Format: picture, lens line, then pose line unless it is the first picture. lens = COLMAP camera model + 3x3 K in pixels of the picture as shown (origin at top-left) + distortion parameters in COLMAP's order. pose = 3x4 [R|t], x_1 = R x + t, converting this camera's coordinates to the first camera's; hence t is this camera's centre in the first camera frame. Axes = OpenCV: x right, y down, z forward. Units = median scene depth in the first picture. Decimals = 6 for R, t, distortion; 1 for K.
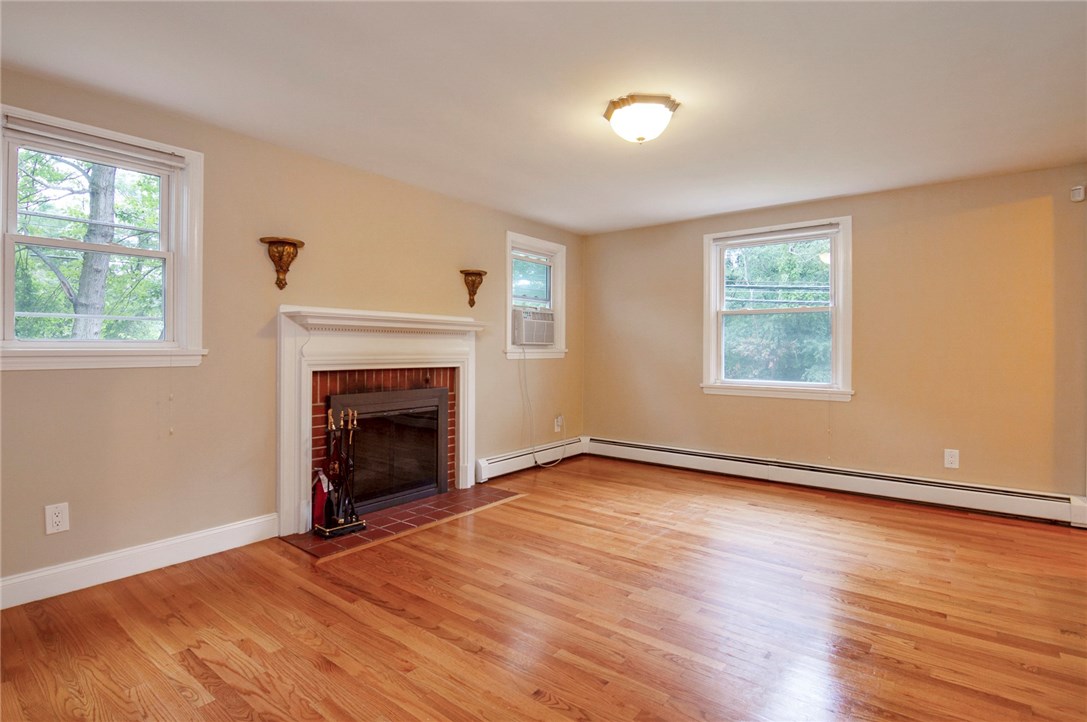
lens RADIAL K [[569.2, 0, 540.9], [0, 569.2, 346.7], [0, 0, 1]] dist [-0.000731, -0.000642]
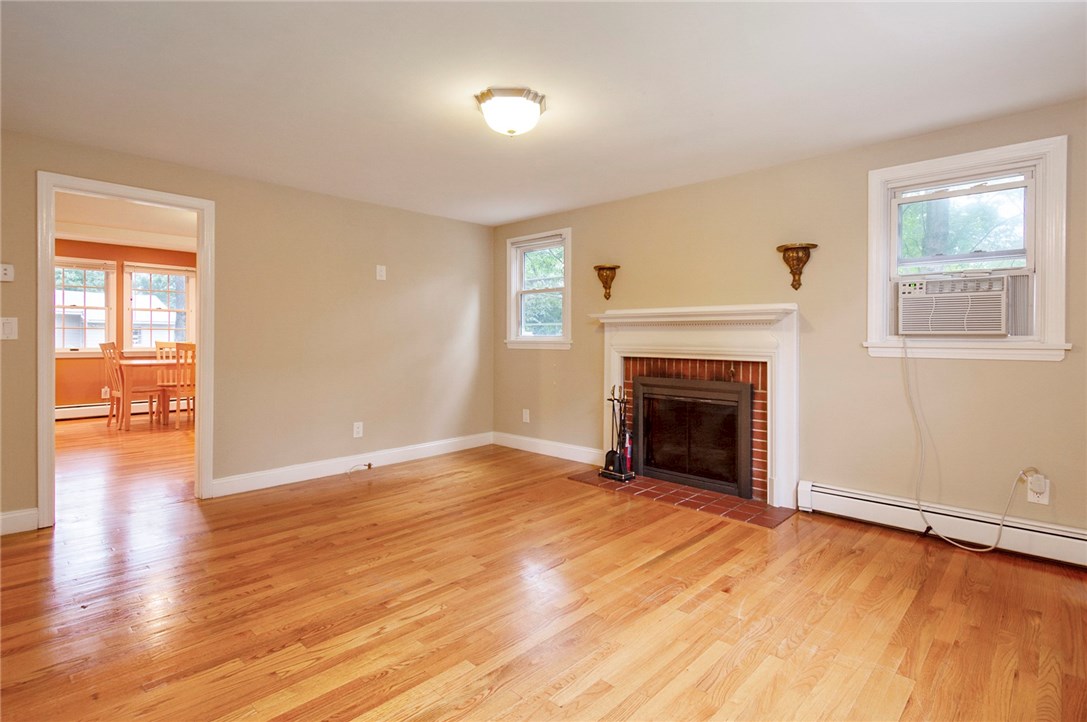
lens RADIAL K [[533.8, 0, 541.6], [0, 533.8, 344.8], [0, 0, 1]] dist [0.001115, -0.000499]
pose [[-0.128749, -0.006002, -0.991659, 0.799690], [-0.014896, 0.999881, -0.004118, 0.020447], [0.991565, 0.014241, -0.128823, 0.867755]]
